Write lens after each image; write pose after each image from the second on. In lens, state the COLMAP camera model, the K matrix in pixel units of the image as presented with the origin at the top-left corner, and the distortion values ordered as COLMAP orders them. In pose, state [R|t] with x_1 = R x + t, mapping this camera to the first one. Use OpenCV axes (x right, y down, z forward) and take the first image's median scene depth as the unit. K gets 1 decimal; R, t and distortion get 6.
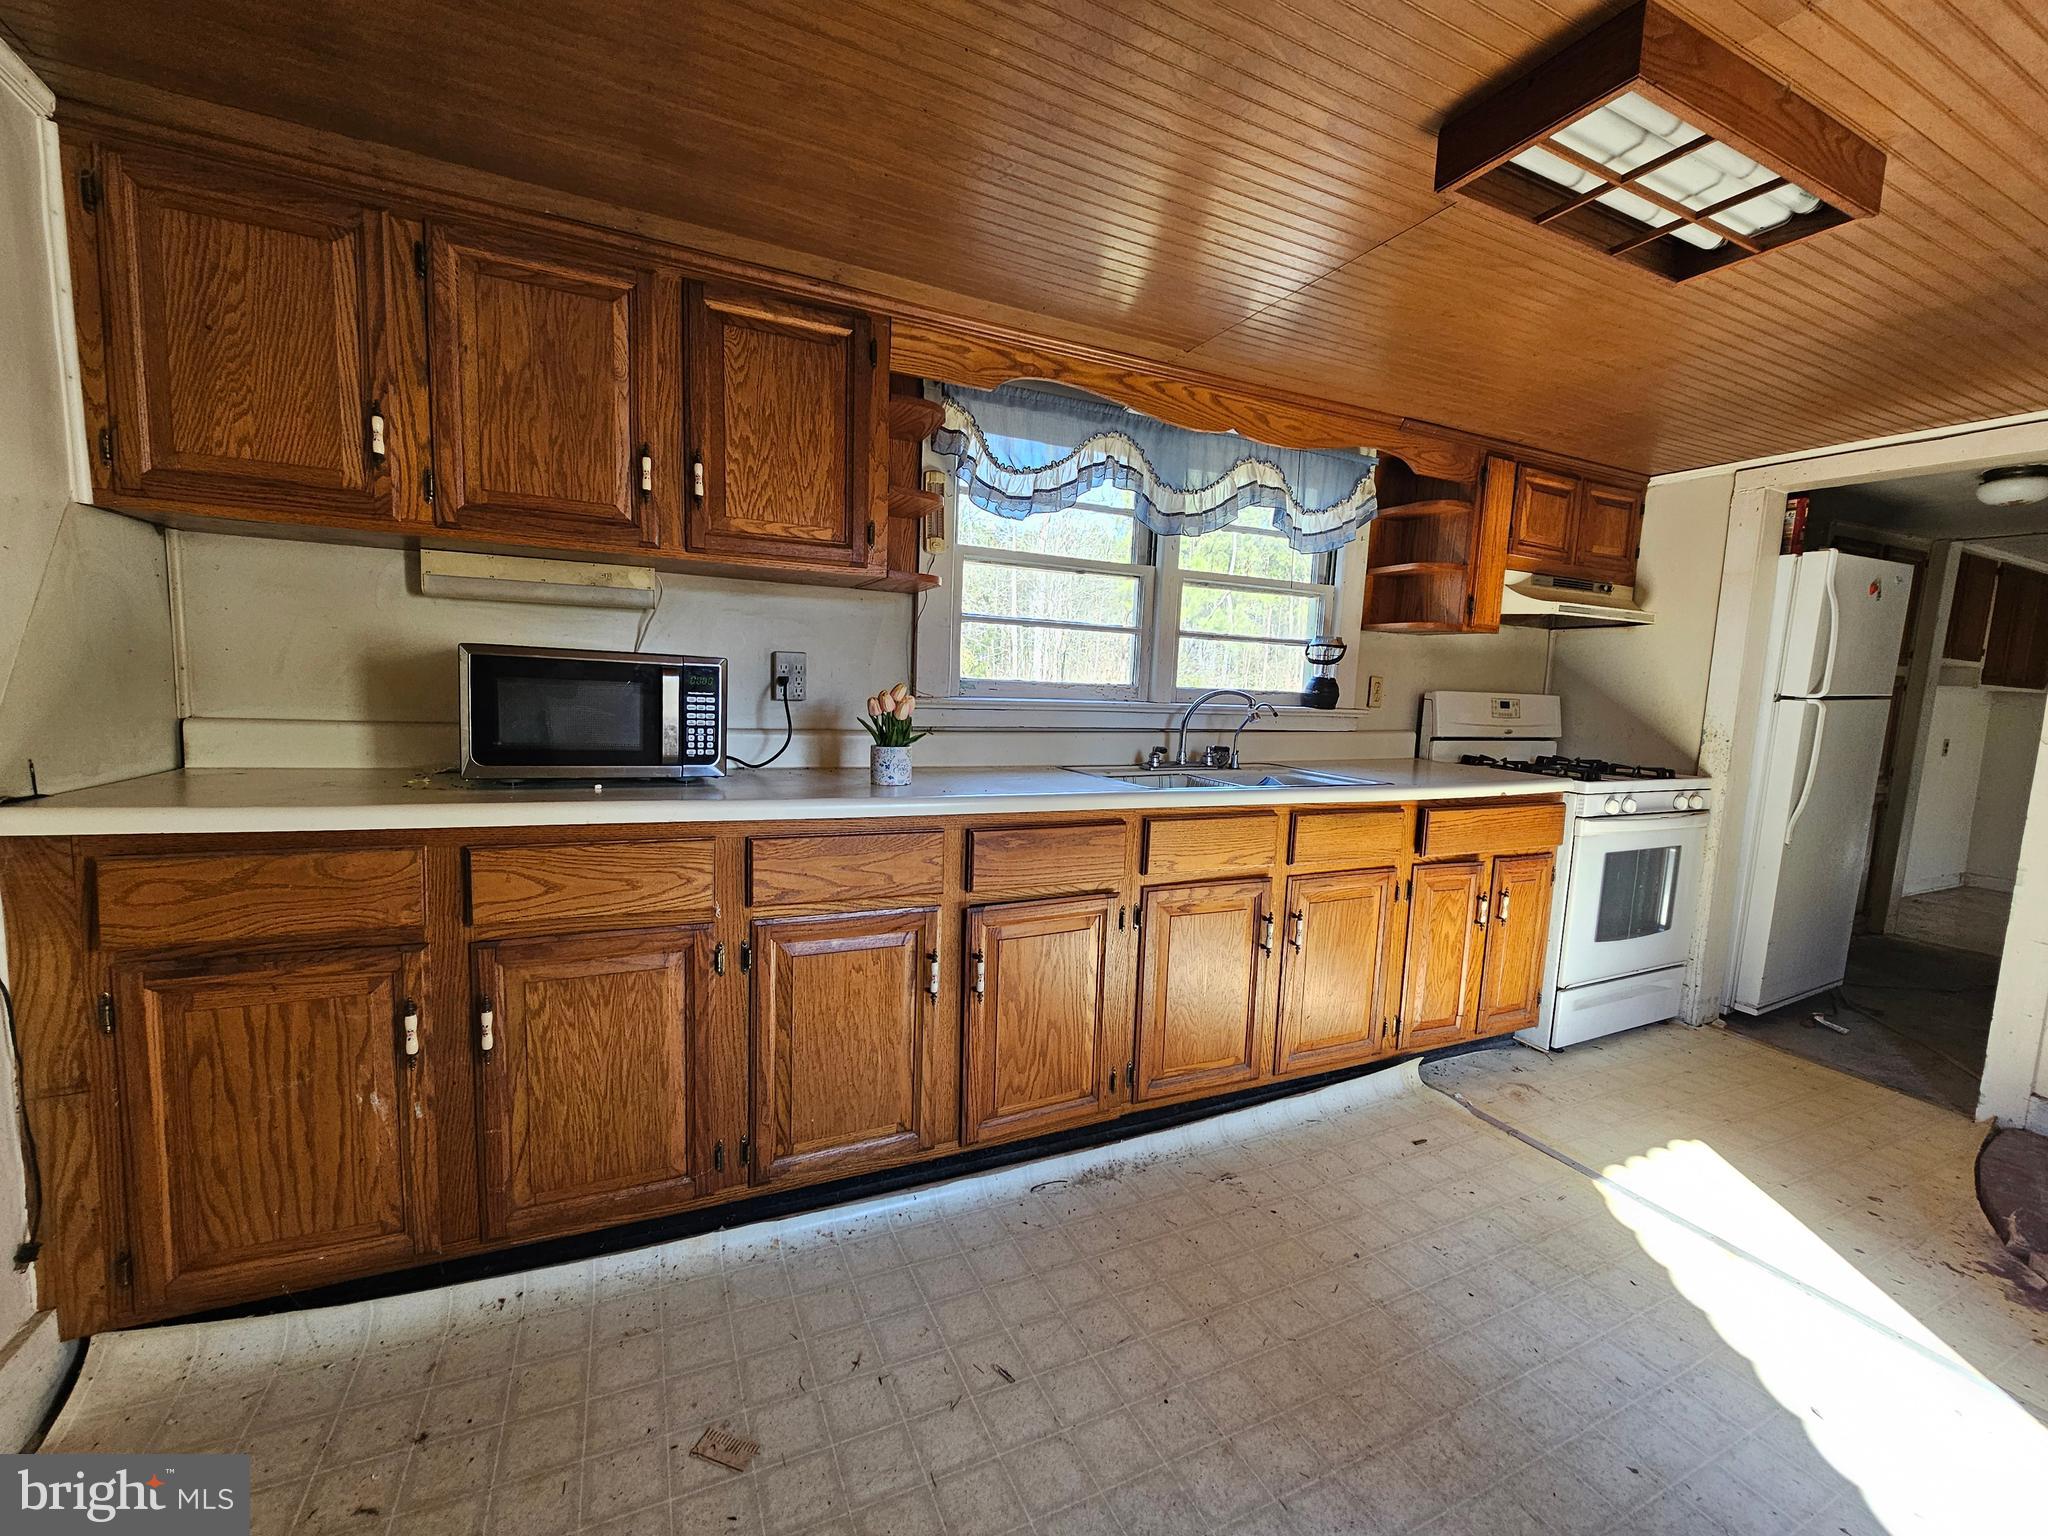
lens RADIAL K [[838.8, 0, 1025.1], [0, 838.8, 777.7], [0, 0, 1]] dist [-0.003270, 0.000793]
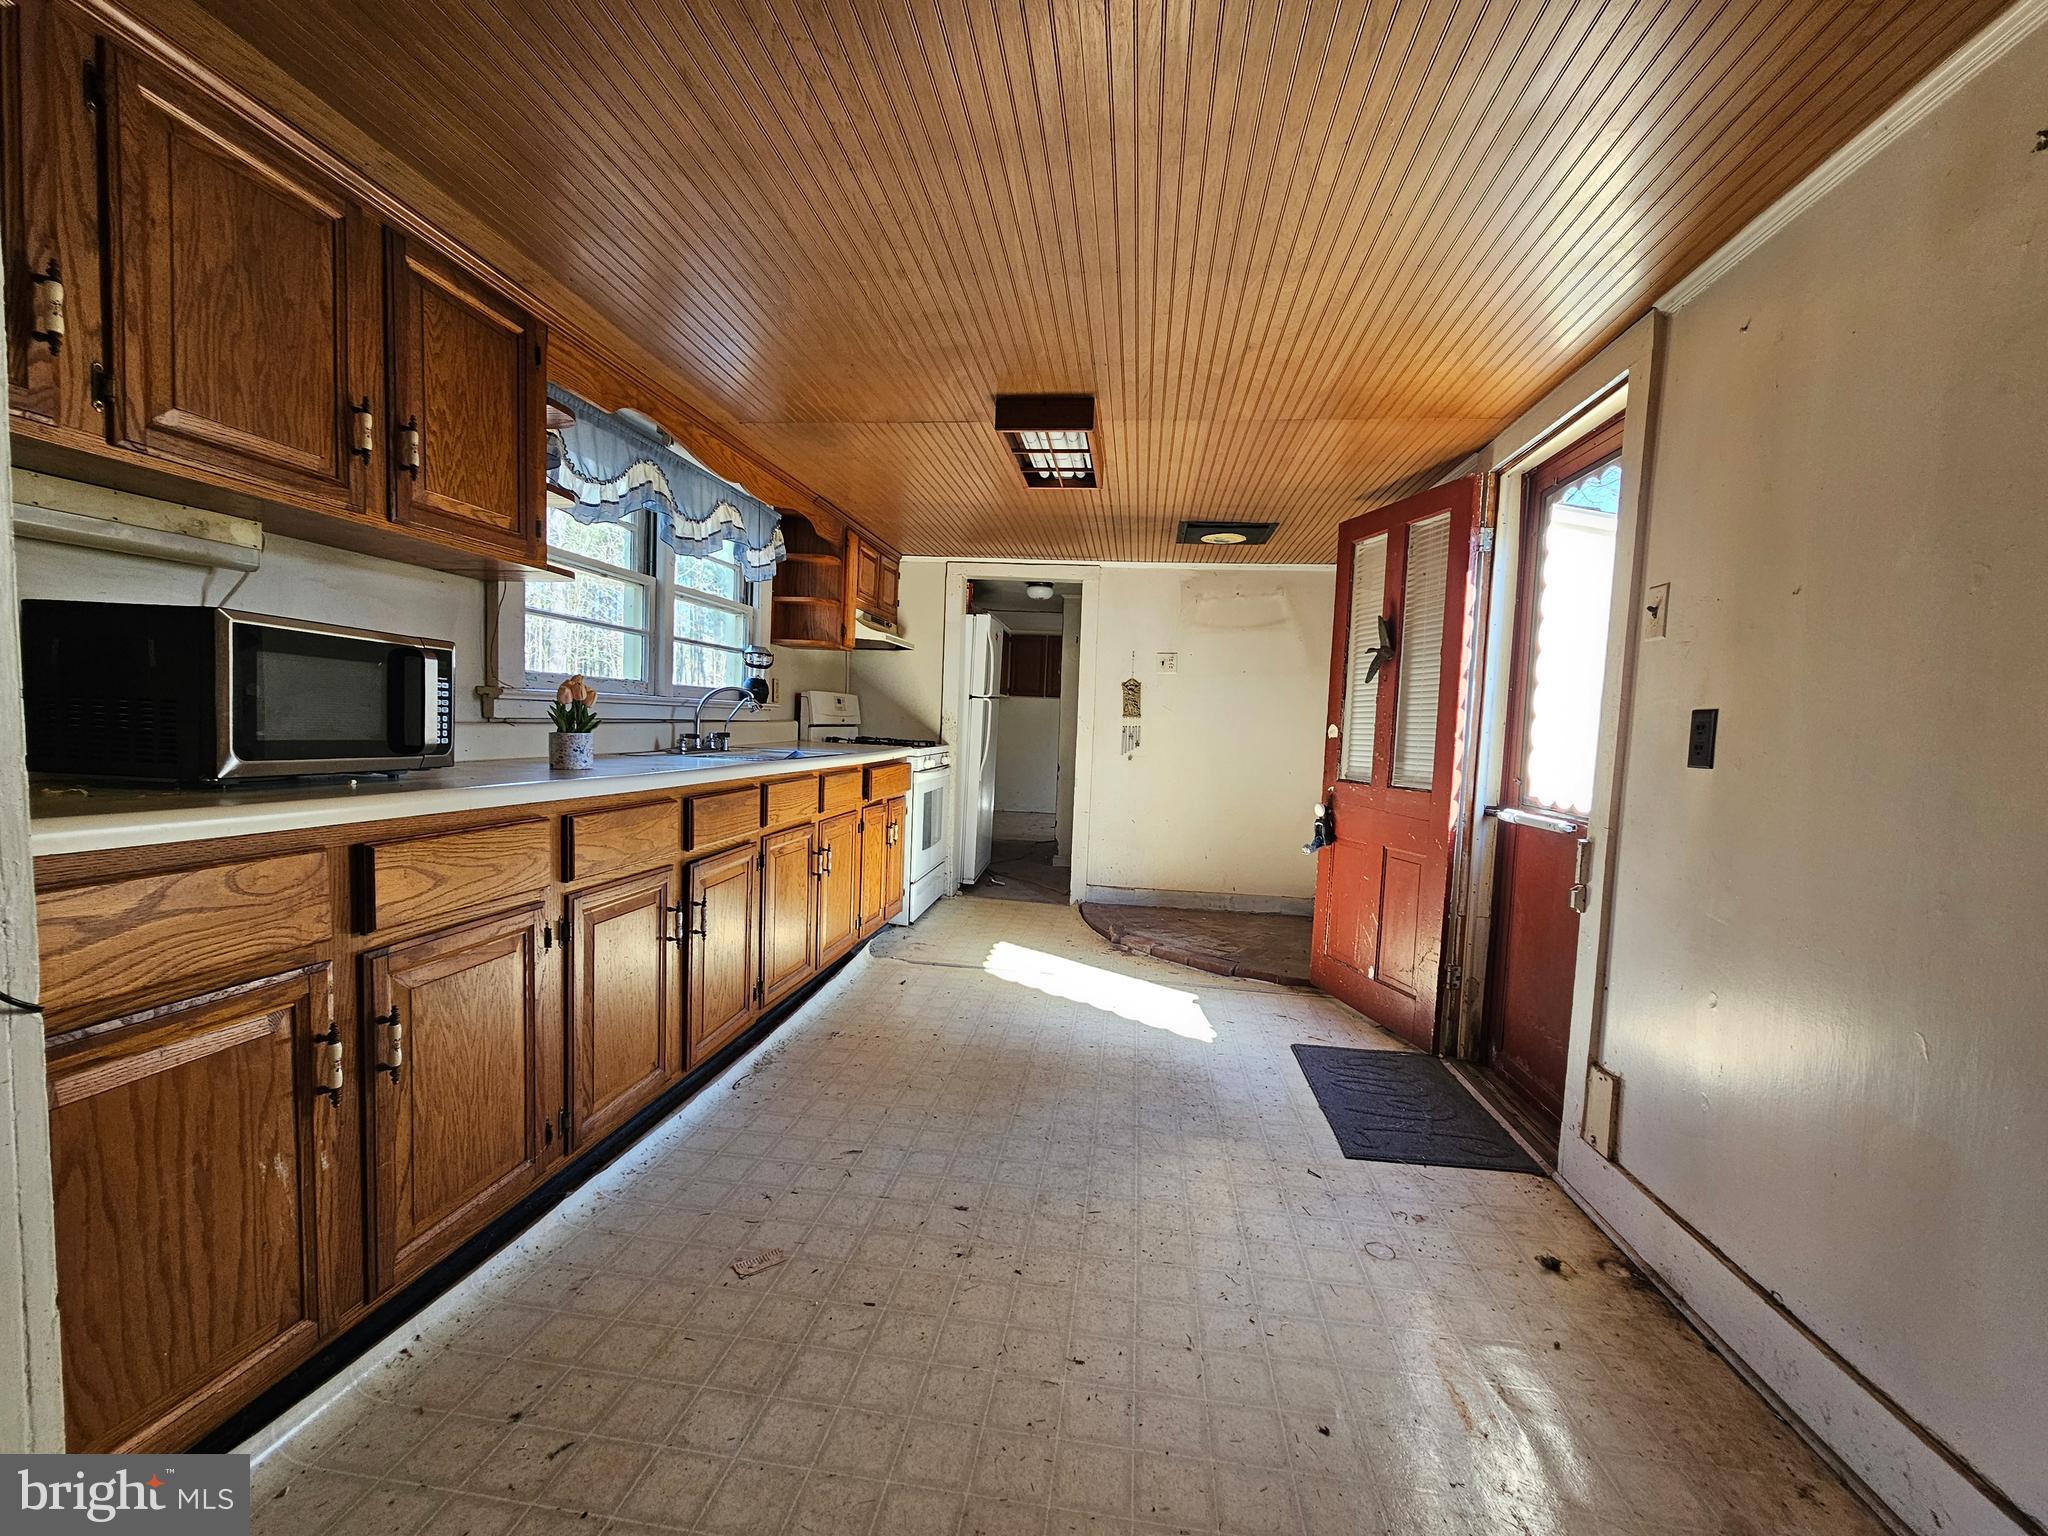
lens RADIAL K [[838.8, 0, 1031.7], [0, 838.8, 776.7], [0, 0, 1]] dist [-0.003270, 0.000793]
pose [[0.540918, -0.071241, 0.838053, -0.793030], [0.076433, 0.996447, 0.035373, 0.026348], [-0.837595, 0.044921, 0.544441, -0.063019]]
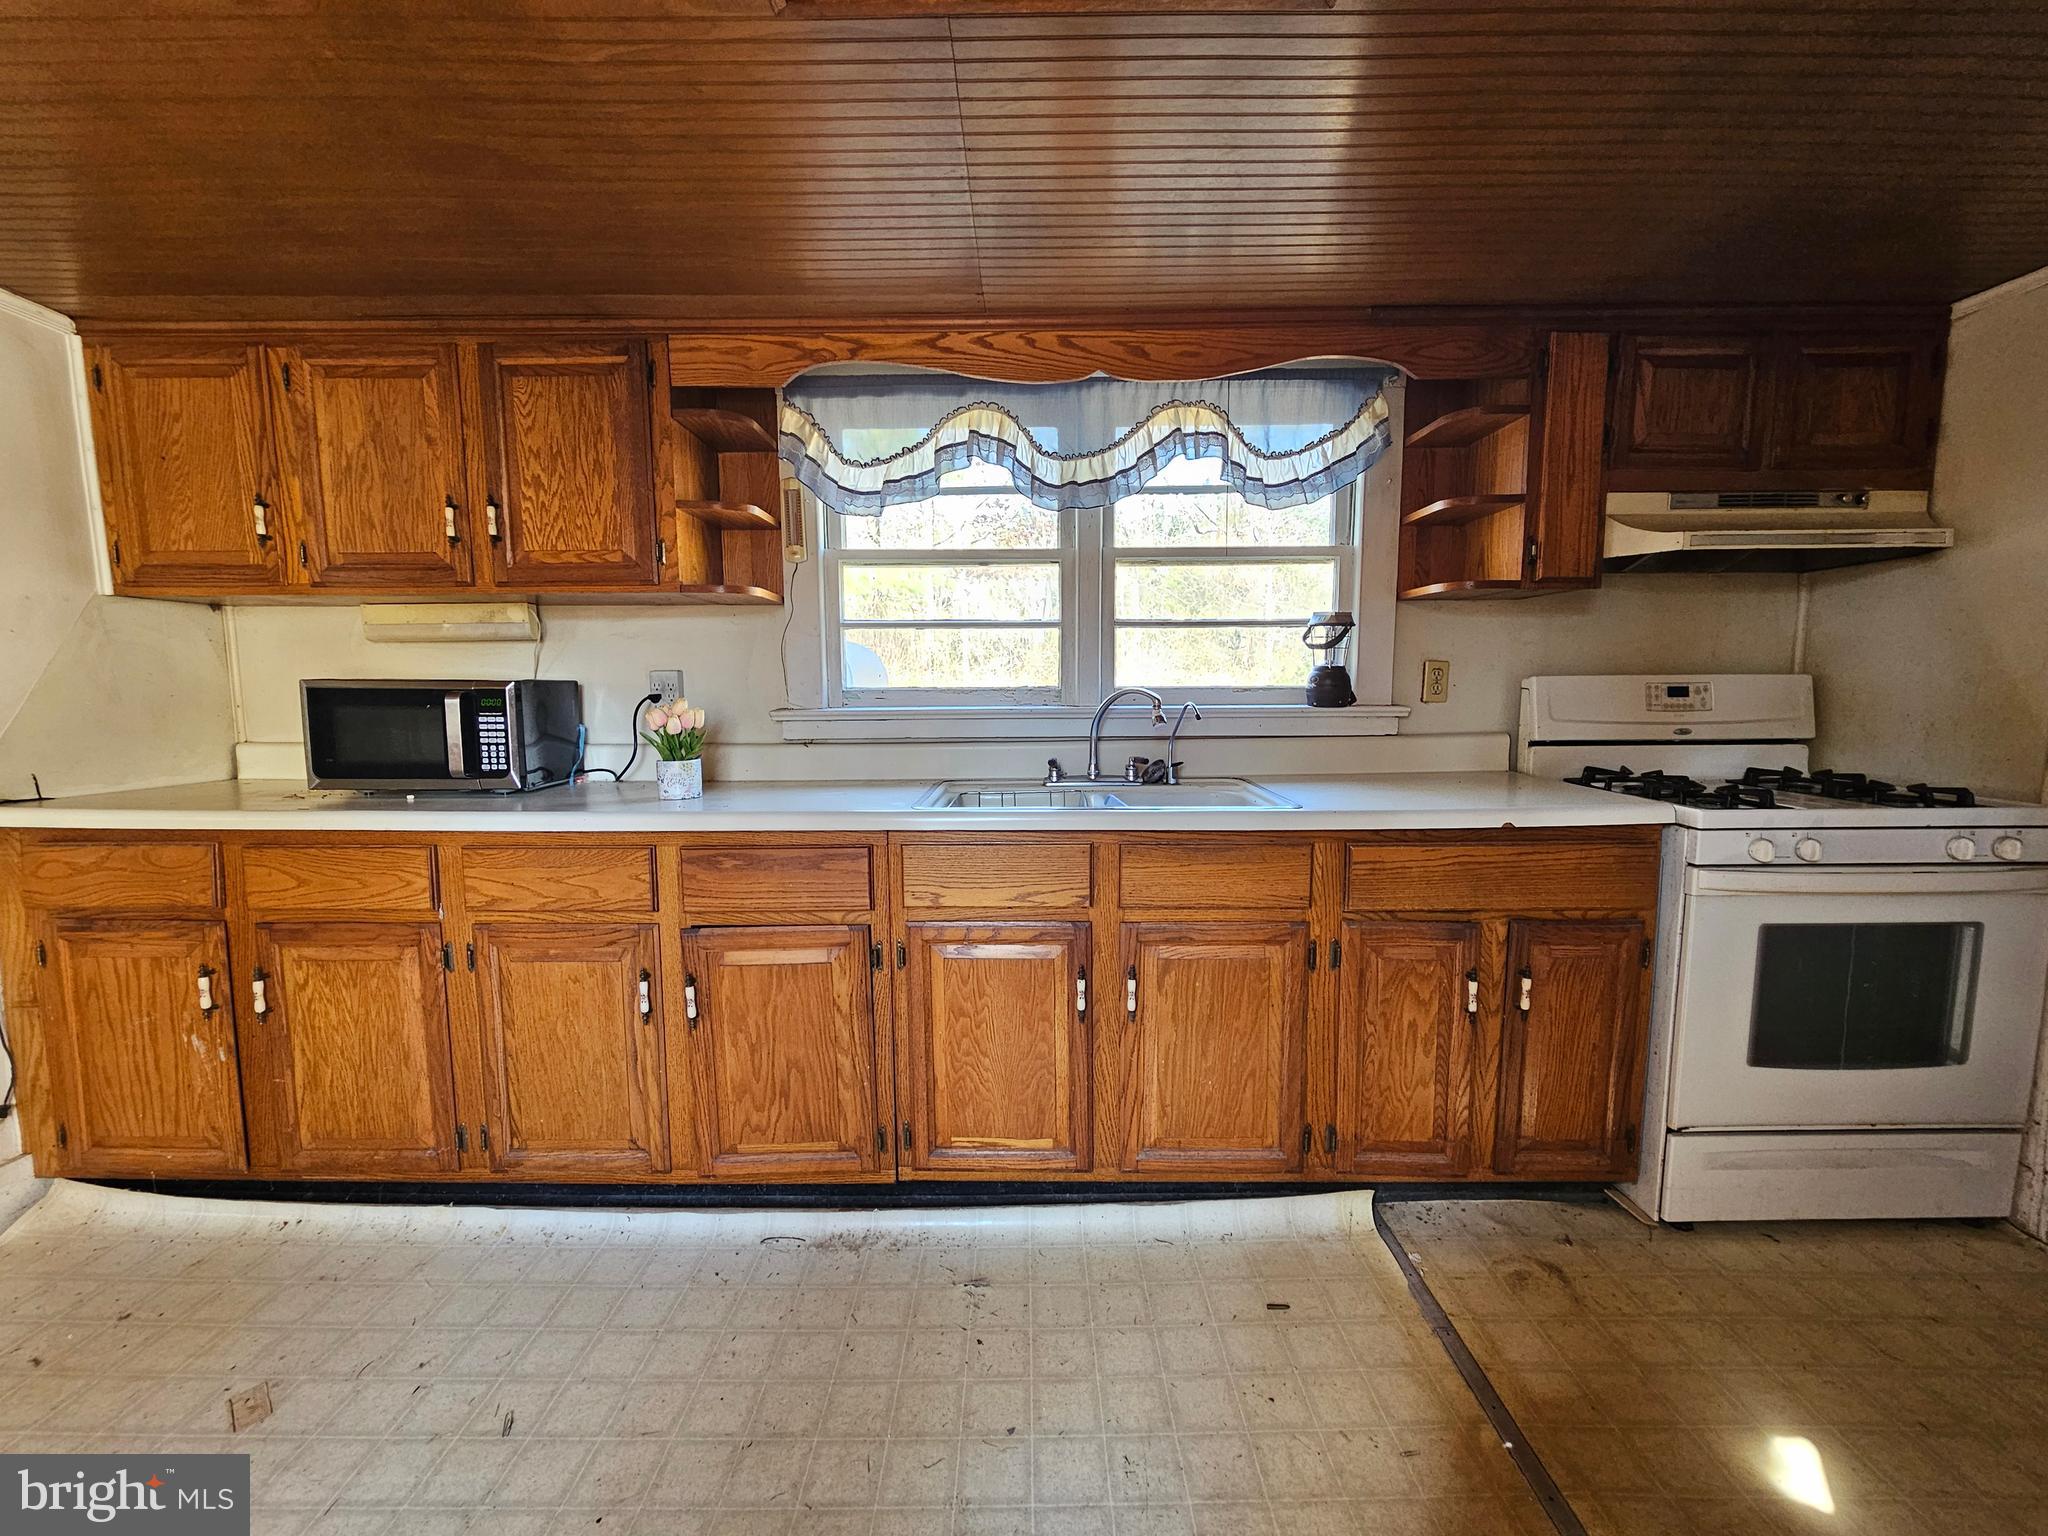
lens RADIAL K [[838.8, 0, 1028.1], [0, 838.8, 776.9], [0, 0, 1]] dist [-0.003270, 0.000793]
pose [[0.900827, 0.003960, -0.434161, 0.702612], [-0.009374, 0.999903, -0.010330, -0.012337], [0.434078, 0.013375, 0.900776, 0.303505]]
